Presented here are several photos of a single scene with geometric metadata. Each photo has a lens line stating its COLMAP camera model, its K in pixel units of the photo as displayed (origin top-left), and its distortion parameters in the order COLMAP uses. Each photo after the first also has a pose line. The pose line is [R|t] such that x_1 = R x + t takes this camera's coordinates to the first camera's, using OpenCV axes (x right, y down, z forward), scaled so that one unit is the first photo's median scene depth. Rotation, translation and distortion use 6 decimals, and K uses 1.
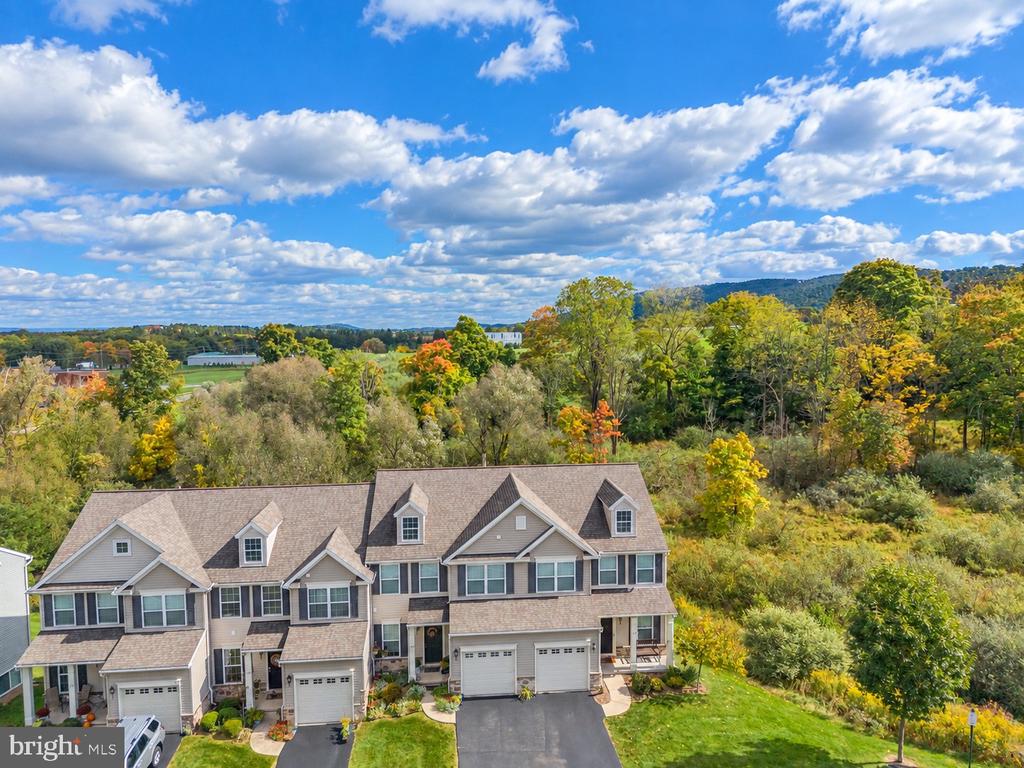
lens RADIAL K [[708.0, 0, 512.0], [0, 708.0, 384.0], [0, 0, 1]] dist [0.057628, -0.001451]
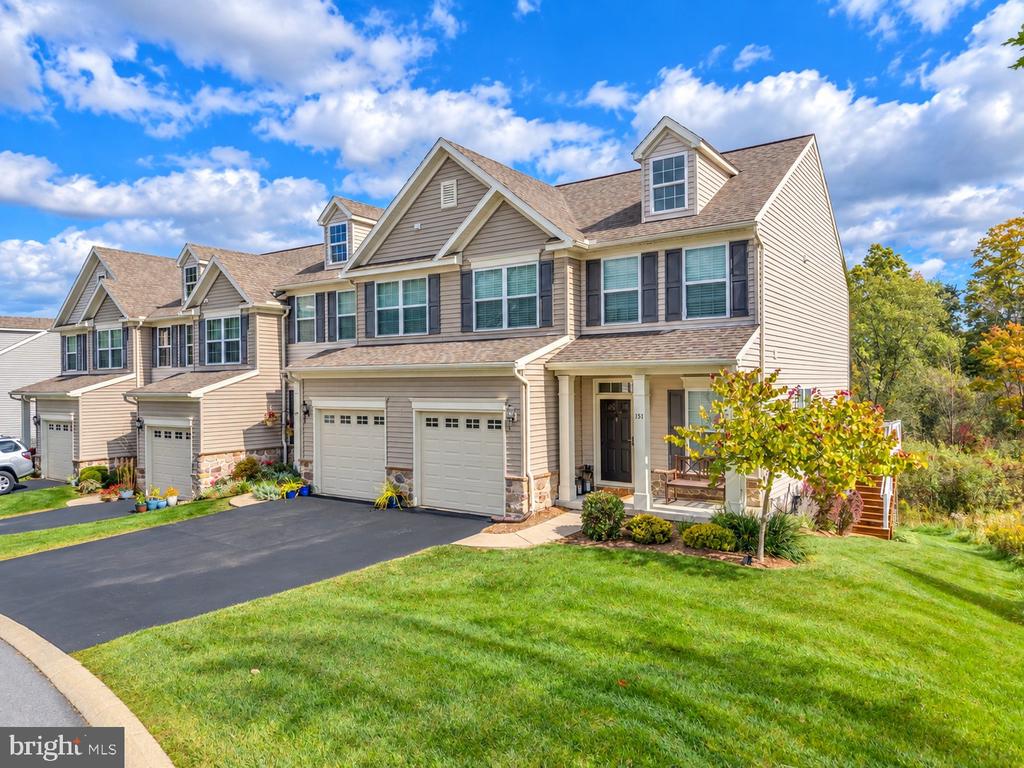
lens RADIAL K [[708.0, 0, 512.0], [0, 708.0, 384.0], [0, 0, 1]] dist [0.057628, -0.001451]
pose [[0.755552, -0.002949, -0.655082, 0.385246], [-0.055701, 0.996079, -0.068728, 0.365302], [0.652716, 0.088416, 0.752425, 0.646787]]
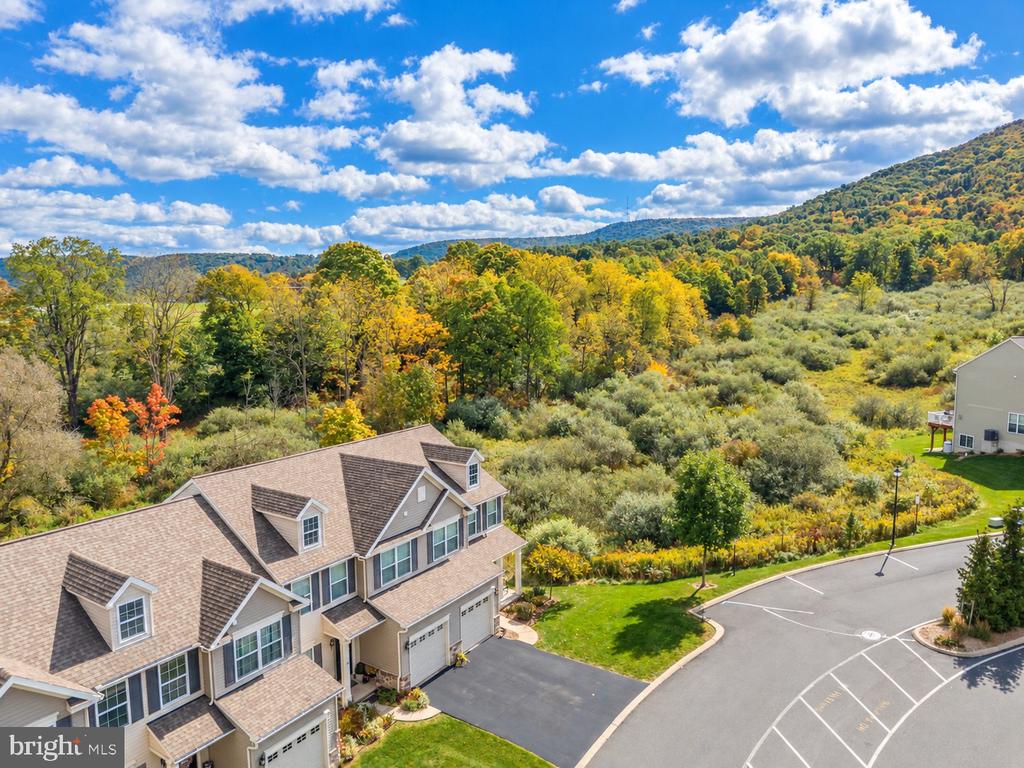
lens RADIAL K [[708.0, 0, 512.0], [0, 708.0, 384.0], [0, 0, 1]] dist [0.057628, -0.001451]
pose [[0.640611, -0.095415, 0.761914, -0.614068], [0.076134, 0.995253, 0.060624, 0.002453], [-0.764082, 0.019171, 0.644834, 0.291752]]
